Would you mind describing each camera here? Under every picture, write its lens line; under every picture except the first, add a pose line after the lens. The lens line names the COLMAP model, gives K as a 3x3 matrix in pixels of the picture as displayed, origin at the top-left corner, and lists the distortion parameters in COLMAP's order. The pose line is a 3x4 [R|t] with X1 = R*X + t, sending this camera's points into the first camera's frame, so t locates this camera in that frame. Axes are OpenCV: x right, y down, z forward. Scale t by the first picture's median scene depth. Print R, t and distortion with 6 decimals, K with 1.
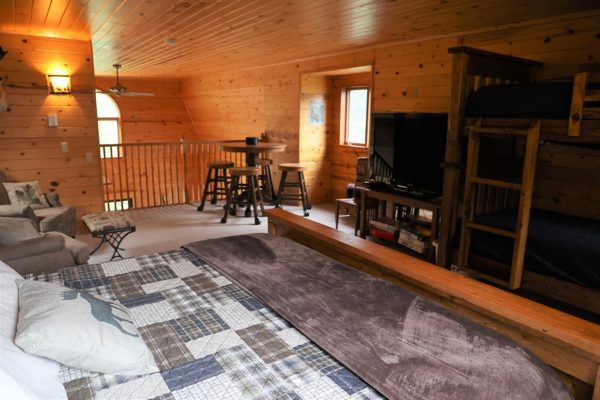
lens RADIAL K [[423.0, 0, 299.0], [0, 423.0, 199.8], [0, 0, 1]] dist [0.005884, 0.001568]
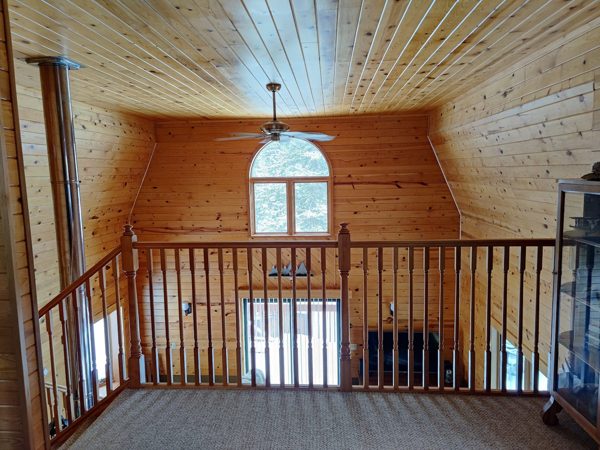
lens RADIAL K [[444.1, 0, 298.6], [0, 444.1, 223.0], [0, 0, 1]] dist [0.004036, 0.001329]
pose [[0.783457, 0.045818, -0.619755, -0.034371], [-0.094365, 0.994485, -0.045770, -0.095524], [0.614240, 0.094342, 0.783460, 0.470233]]
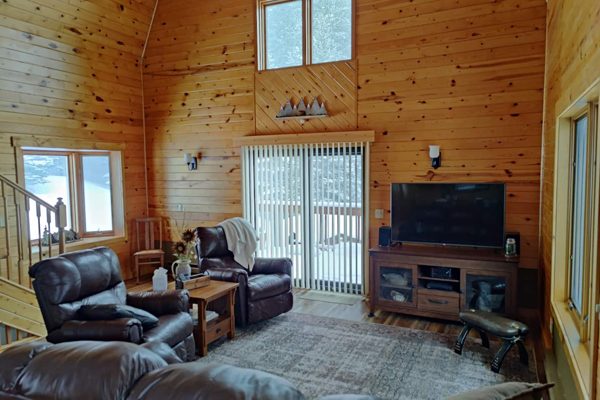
lens RADIAL K [[423.0, 0, 300.7], [0, 423.0, 200.0], [0, 0, 1]] dist [0.005884, 0.001568]
pose [[0.507077, 0.044190, -0.860767, -0.023562], [-0.156739, 0.986760, -0.041677, 0.089854], [0.847529, 0.156050, 0.507290, 0.793003]]
